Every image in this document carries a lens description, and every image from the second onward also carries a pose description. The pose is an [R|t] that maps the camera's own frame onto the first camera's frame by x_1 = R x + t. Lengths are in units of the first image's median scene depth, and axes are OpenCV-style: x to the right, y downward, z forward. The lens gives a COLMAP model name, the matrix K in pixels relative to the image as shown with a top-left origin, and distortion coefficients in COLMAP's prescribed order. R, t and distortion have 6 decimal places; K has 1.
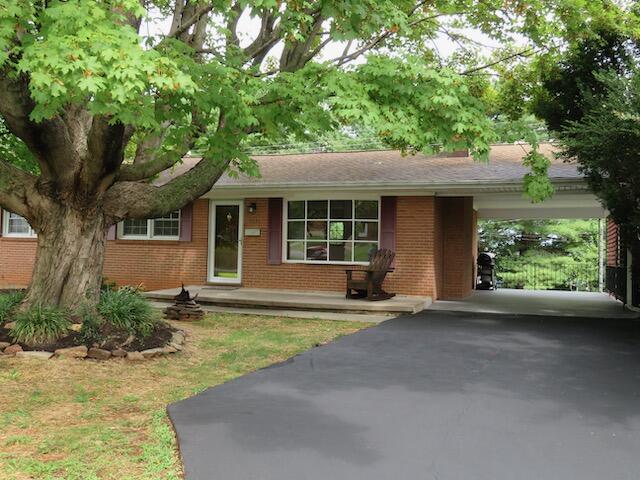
lens RADIAL K [[613.3, 0, 320.0], [0, 613.3, 240.0], [0, 0, 1]] dist [0.013969, 0.008060]
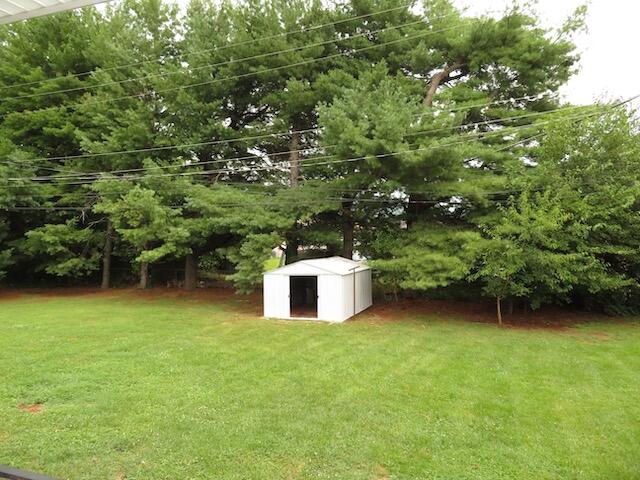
lens RADIAL K [[454.1, 0, 318.0], [0, 454.1, 241.5], [0, 0, 1]] dist [-0.007074, -0.000411]
pose [[0.998949, -0.030797, 0.033947, 0.618857], [0.028663, 0.997686, 0.061660, 0.013018], [-0.035767, -0.060622, 0.997520, 1.461475]]
